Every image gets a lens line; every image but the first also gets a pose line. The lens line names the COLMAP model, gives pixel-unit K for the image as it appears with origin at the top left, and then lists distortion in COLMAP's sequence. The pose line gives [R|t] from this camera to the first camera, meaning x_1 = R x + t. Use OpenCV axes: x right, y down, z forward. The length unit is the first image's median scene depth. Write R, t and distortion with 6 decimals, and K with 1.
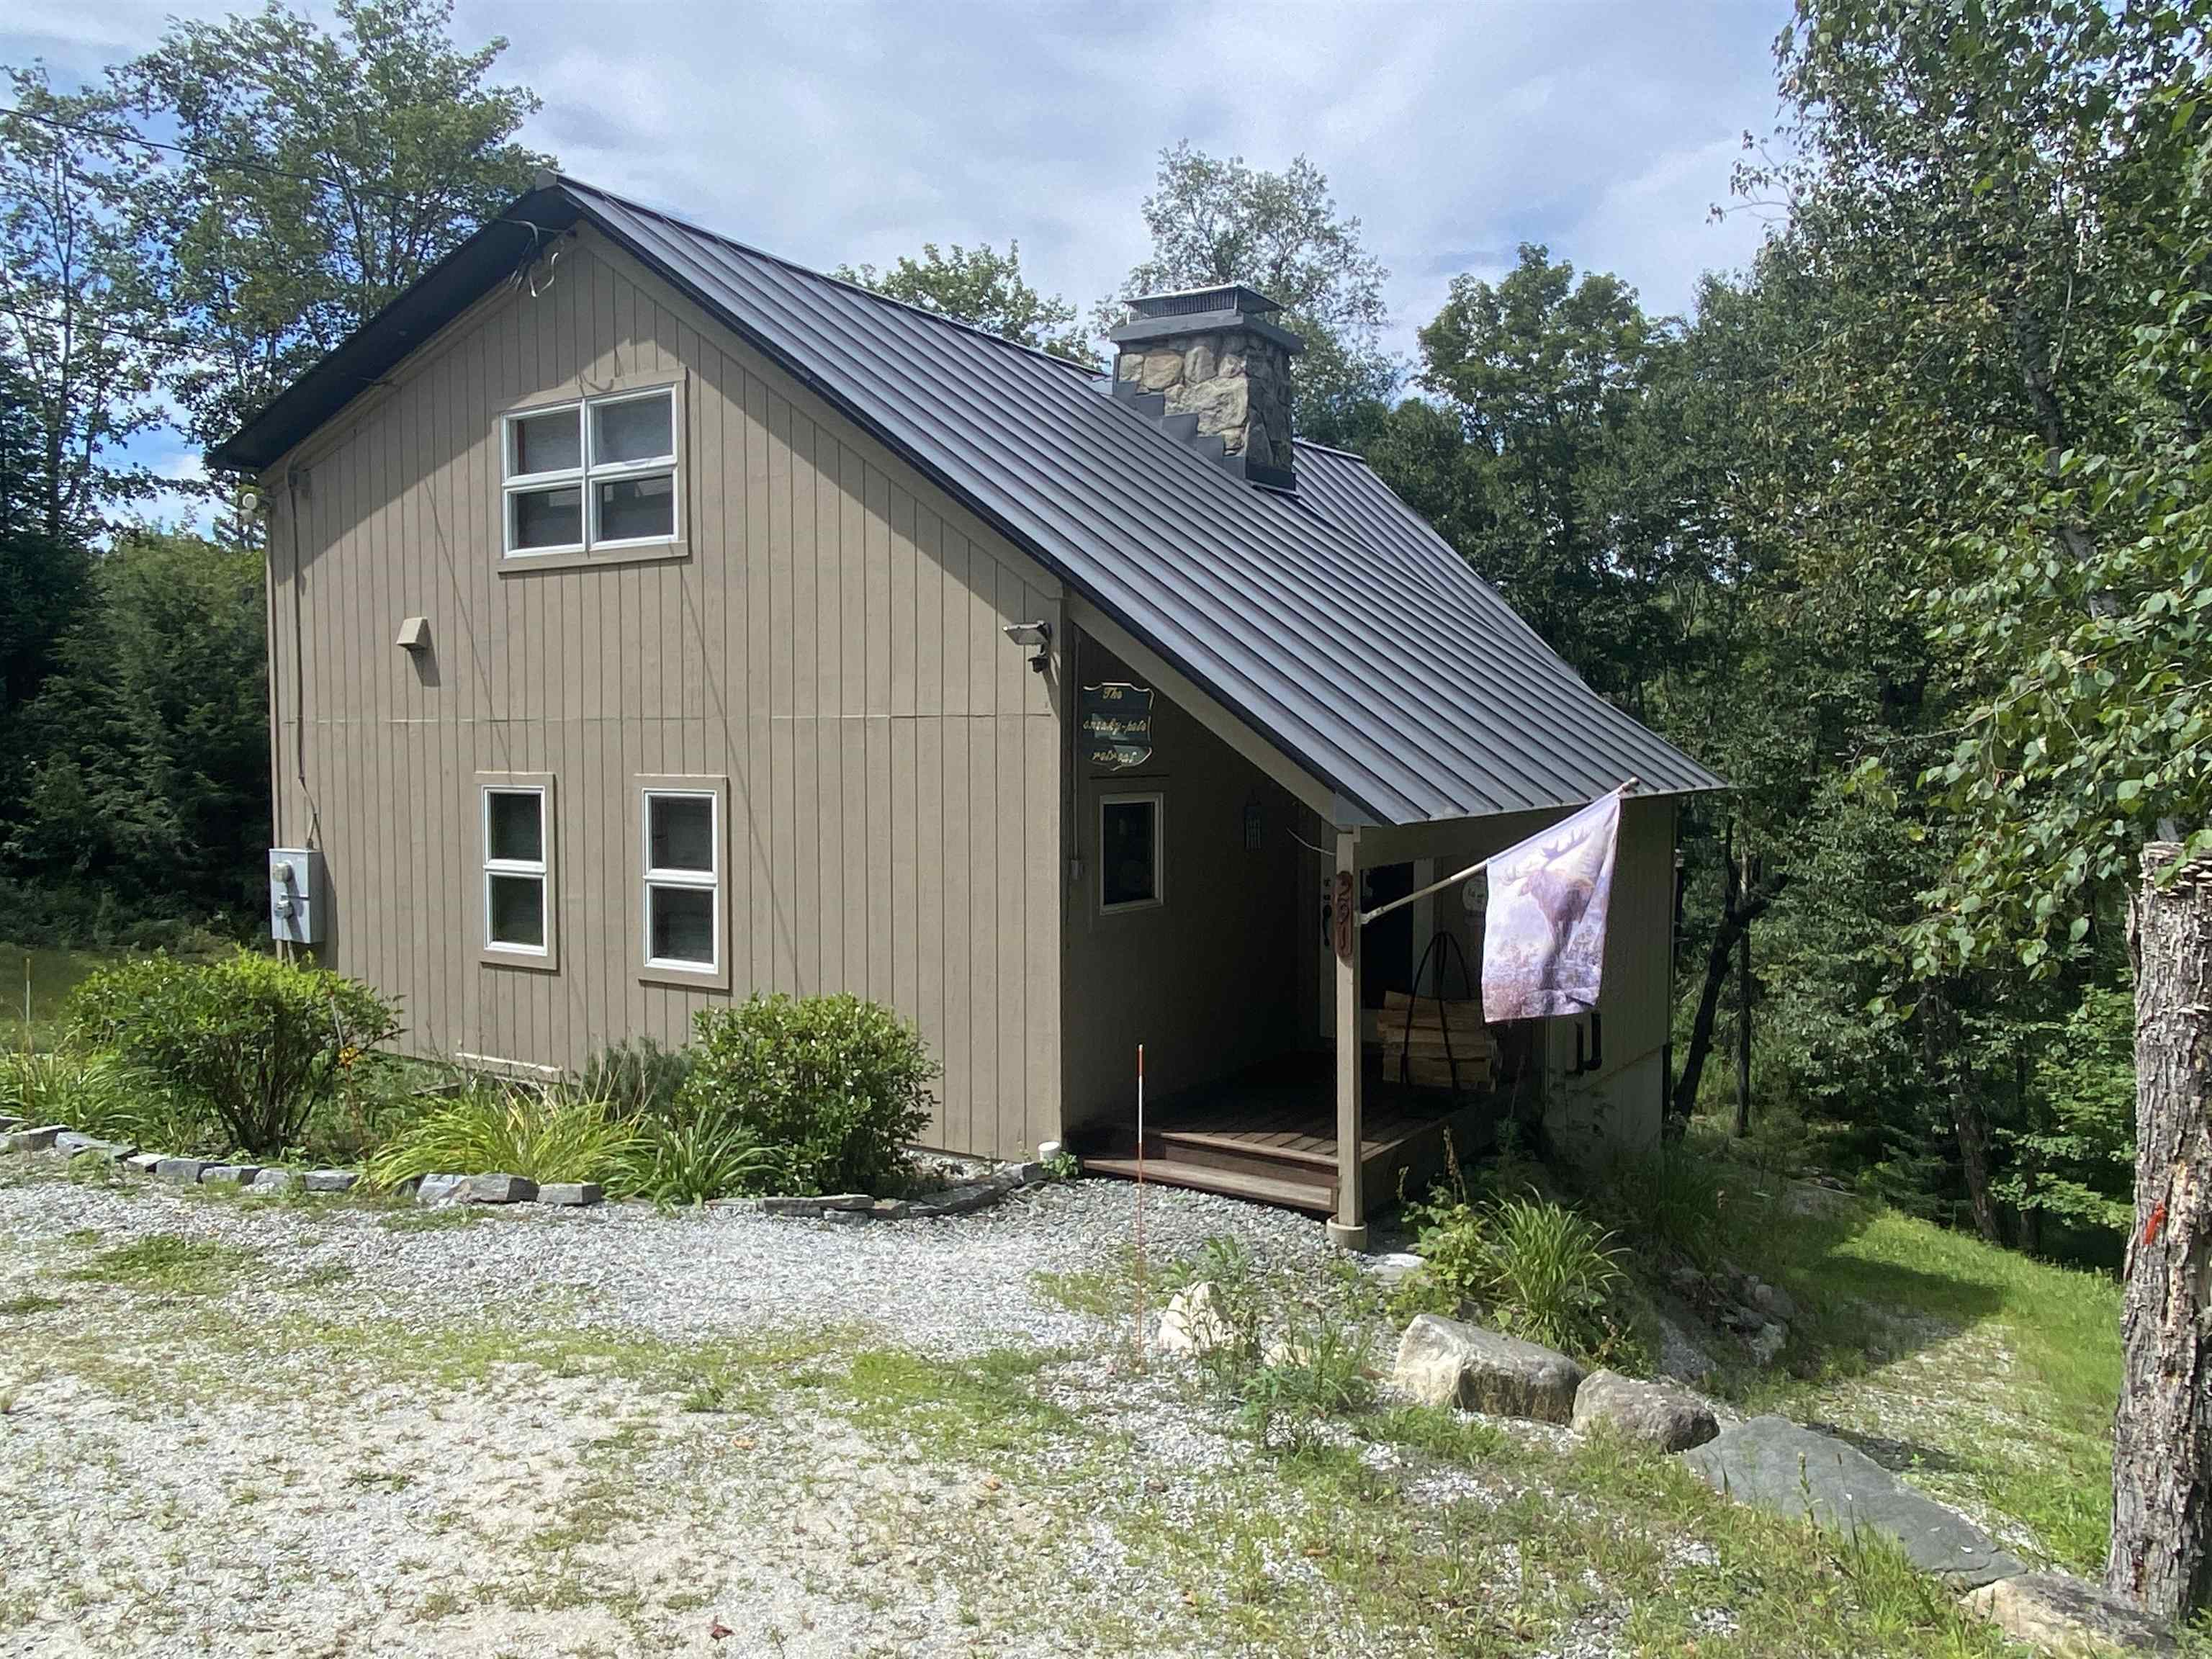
lens RADIAL K [[1543.9, 0, 1106.5], [0, 1543.9, 847.3], [0, 0, 1]] dist [0.023692, -0.001262]
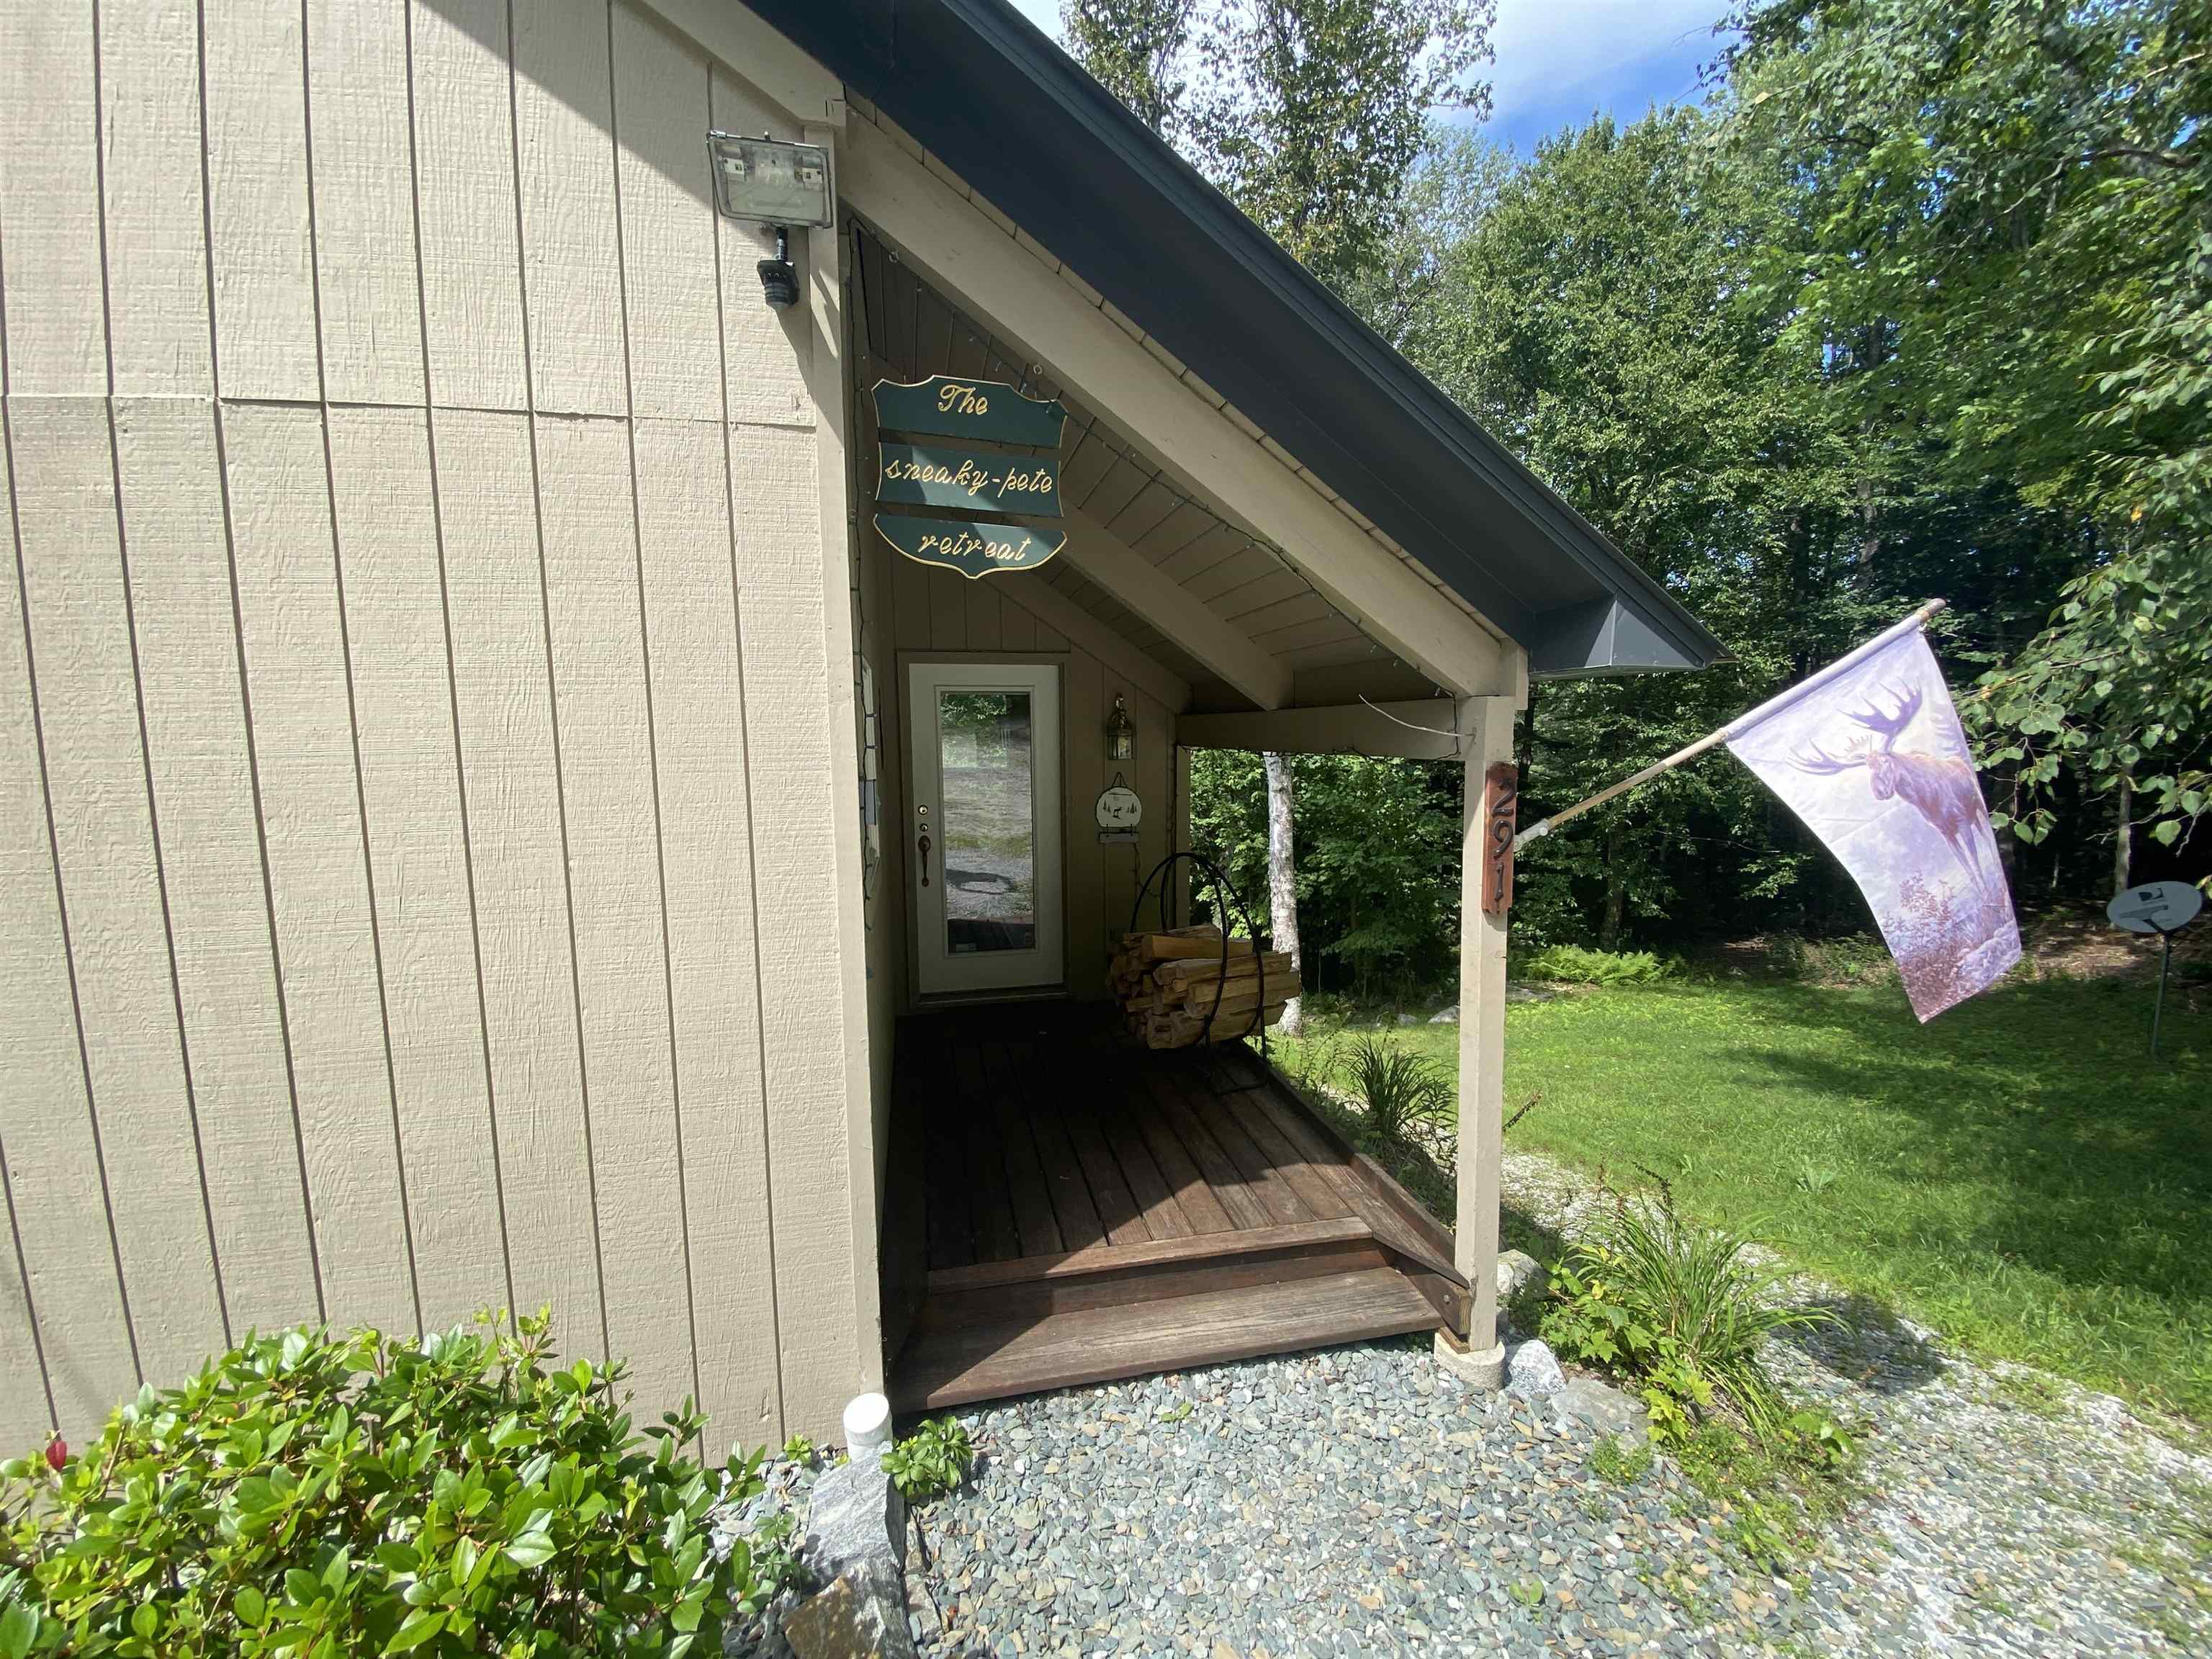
lens RADIAL K [[896.8, 0, 1102.3], [0, 896.8, 832.9], [0, 0, 1]] dist [0.033287, -0.027823]
pose [[0.692464, -0.100032, 0.714484, -0.136171], [0.064325, 0.994957, 0.076957, 0.005572], [-0.718579, -0.007330, 0.695406, 0.645563]]
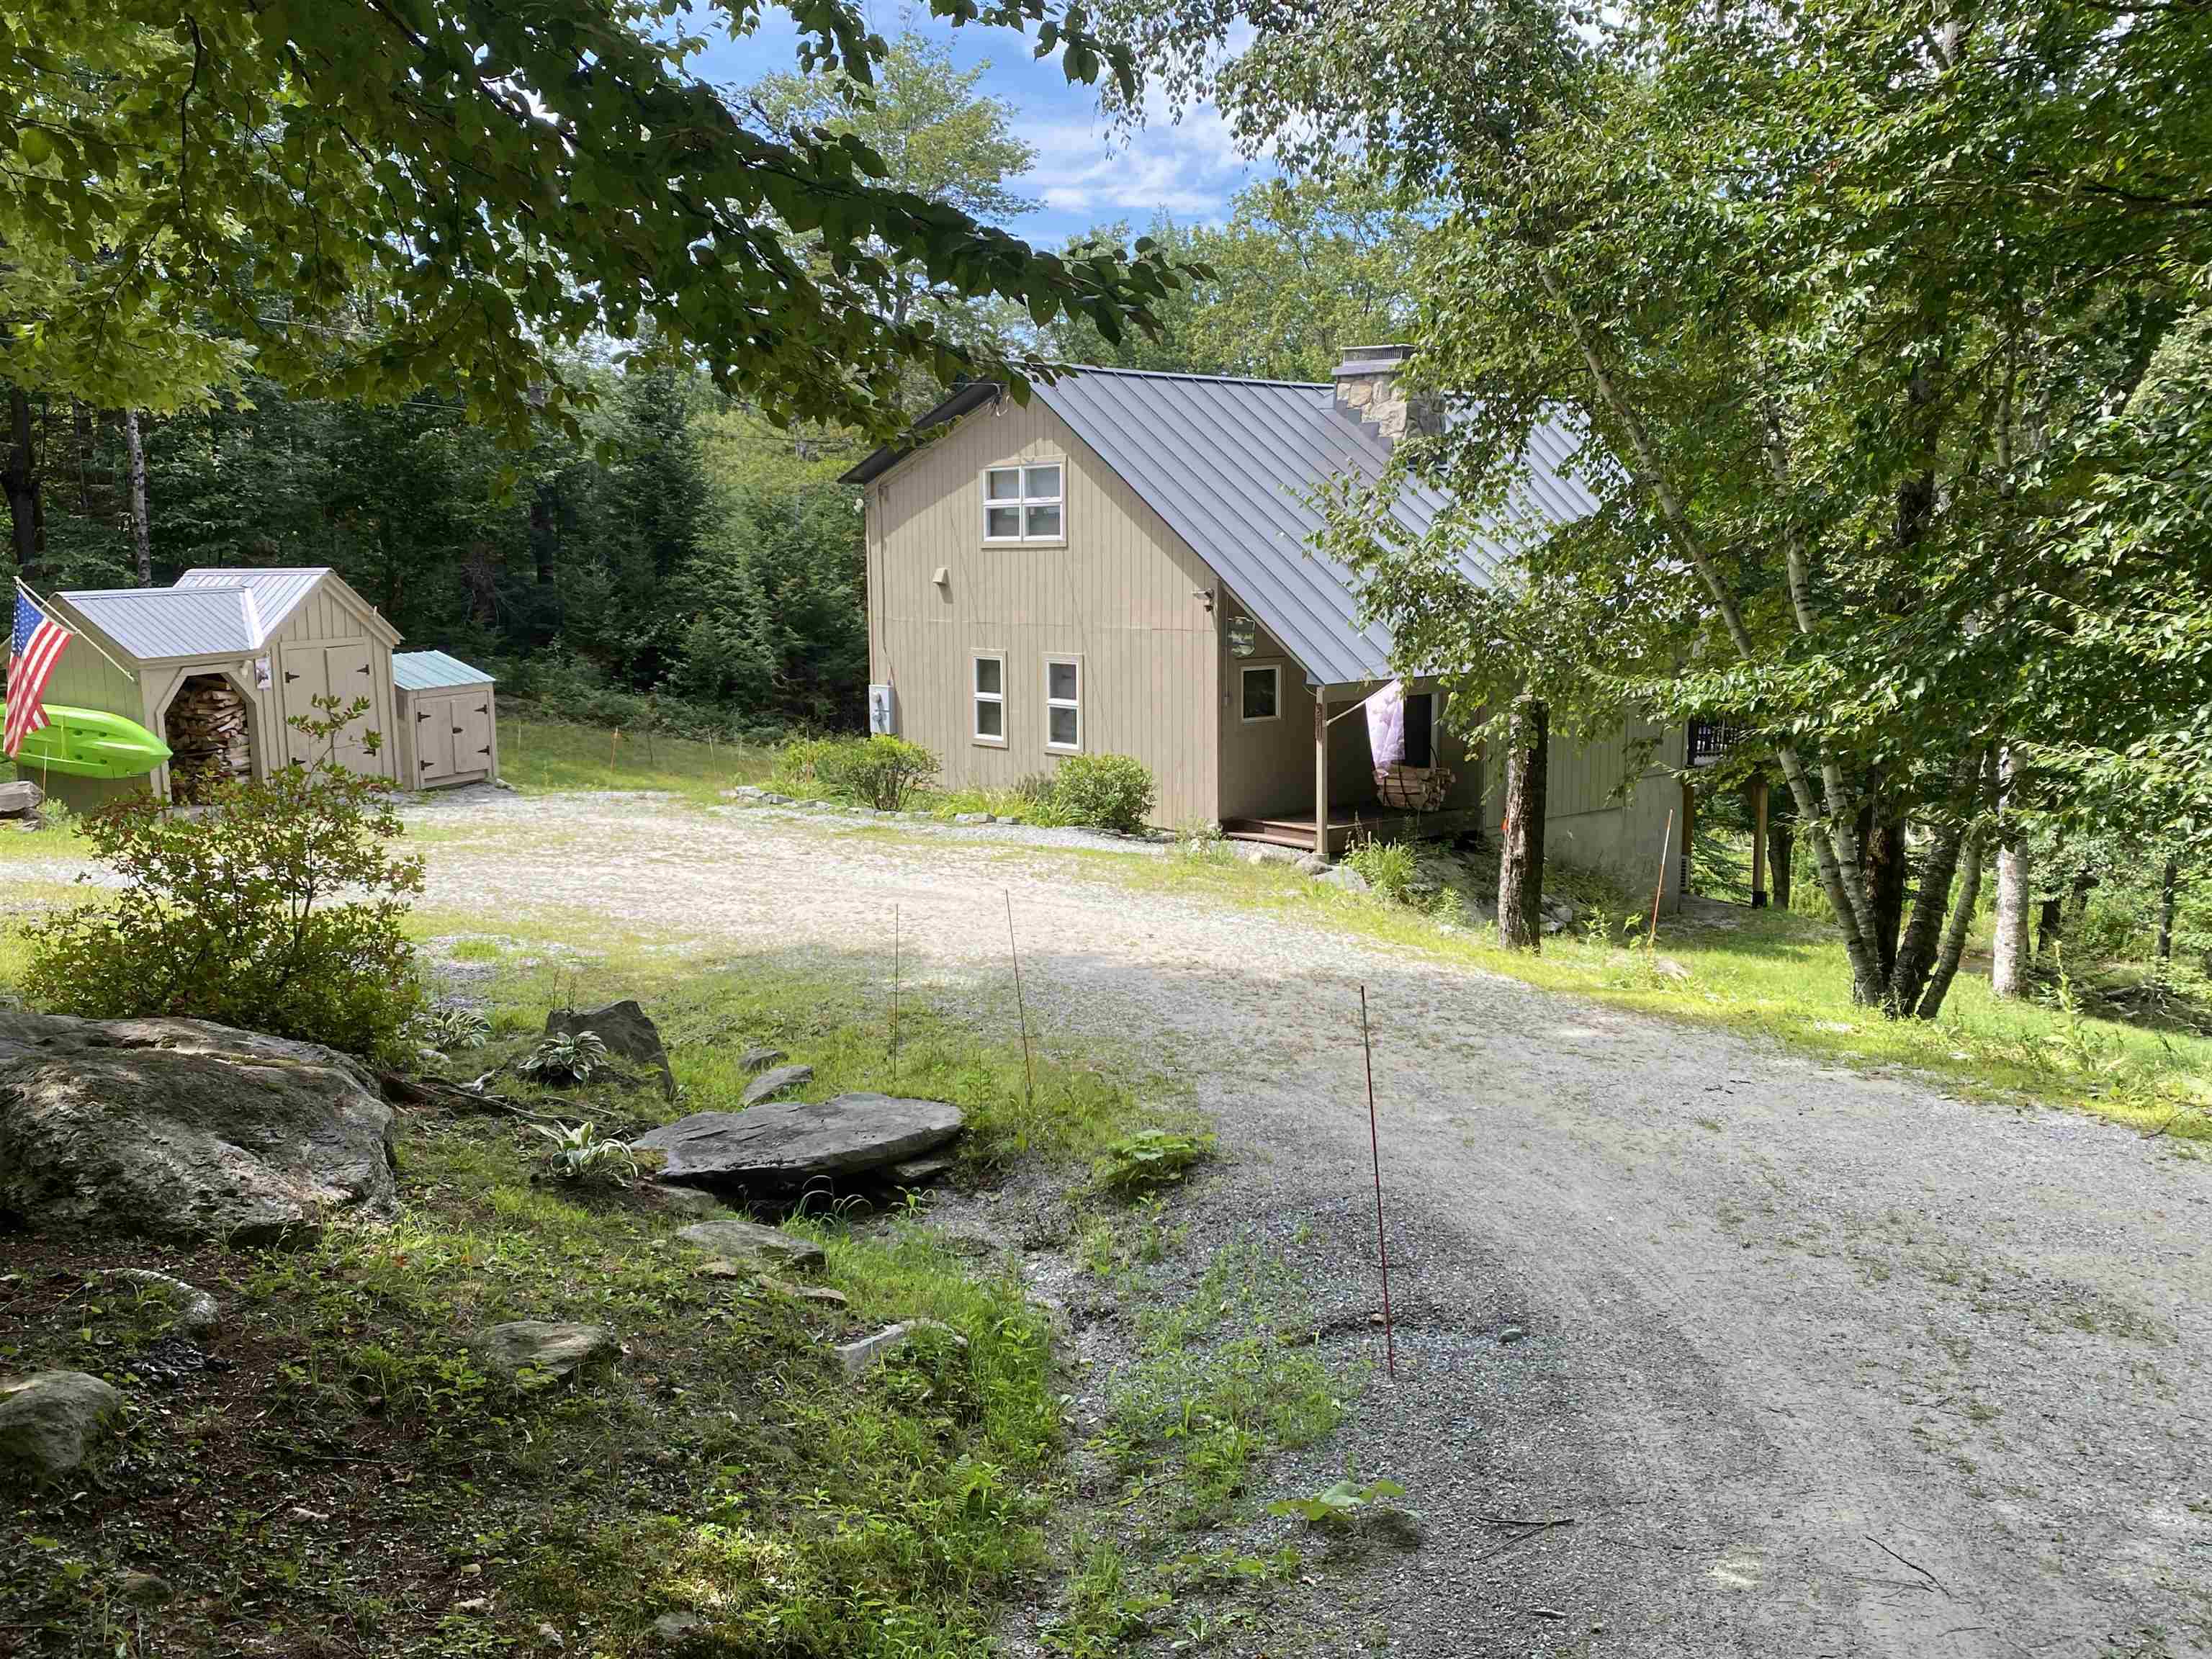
lens RADIAL K [[1853.5, 0, 1112.1], [0, 1853.5, 835.4], [0, 0, 1]] dist [0.013516, -0.002853]
pose [[0.955826, 0.033027, -0.292073, 0.506829], [-0.007239, 0.996011, 0.088936, -0.023998], [0.293845, -0.082893, 0.952252, -1.328162]]
